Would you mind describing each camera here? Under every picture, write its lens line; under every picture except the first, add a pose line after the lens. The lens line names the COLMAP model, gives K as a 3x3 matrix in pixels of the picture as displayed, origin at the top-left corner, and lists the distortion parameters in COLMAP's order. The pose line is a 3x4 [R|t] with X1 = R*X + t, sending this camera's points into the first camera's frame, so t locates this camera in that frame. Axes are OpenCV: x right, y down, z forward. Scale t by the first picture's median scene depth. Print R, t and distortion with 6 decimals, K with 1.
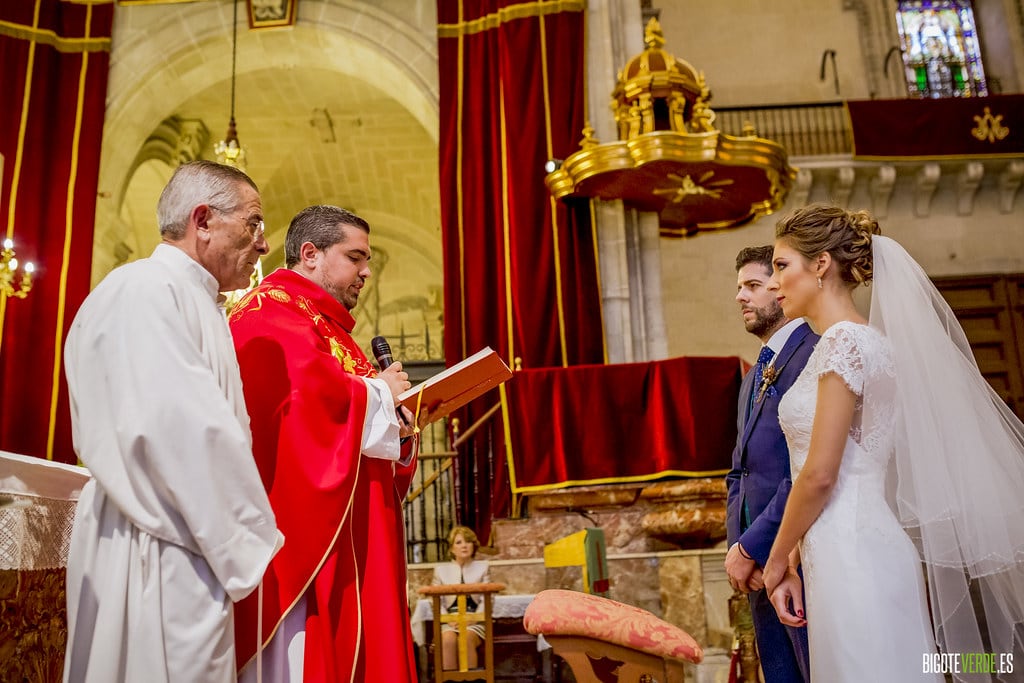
lens RADIAL K [[996.4, 0, 512.0], [0, 996.4, 341.5], [0, 0, 1]] dist [-0.014281, 0.042744]
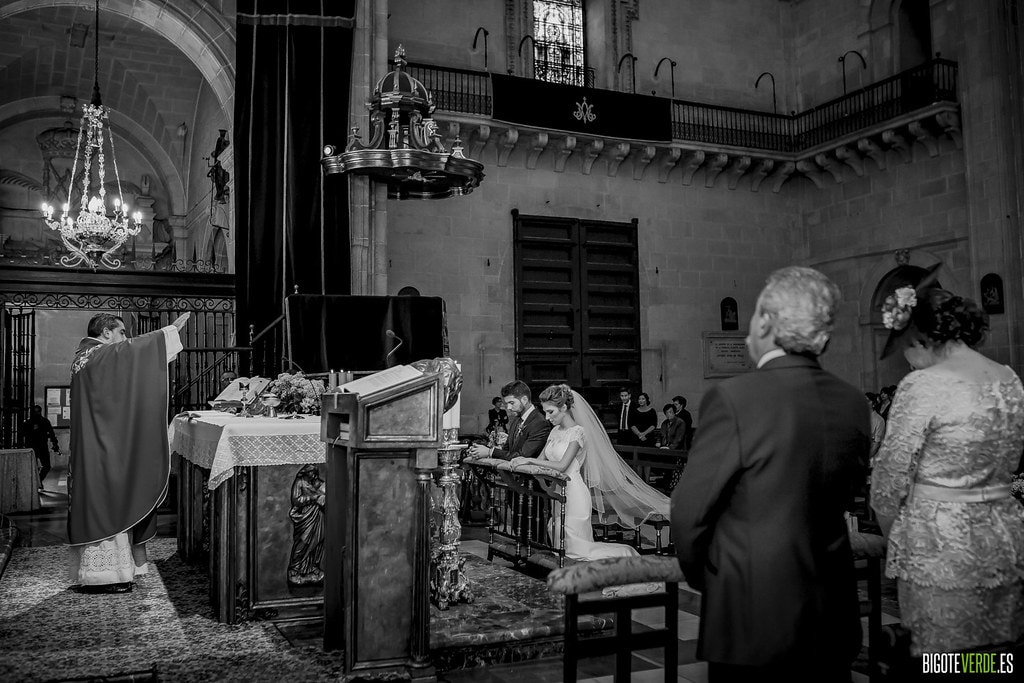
lens RADIAL K [[996.4, 0, 512.0], [0, 996.4, 341.5], [0, 0, 1]] dist [-0.014281, 0.042744]
pose [[0.900963, 0.060552, 0.429649, -0.176505], [-0.128422, 0.983063, 0.130750, -0.071532], [-0.414455, -0.172978, 0.893480, -0.231026]]
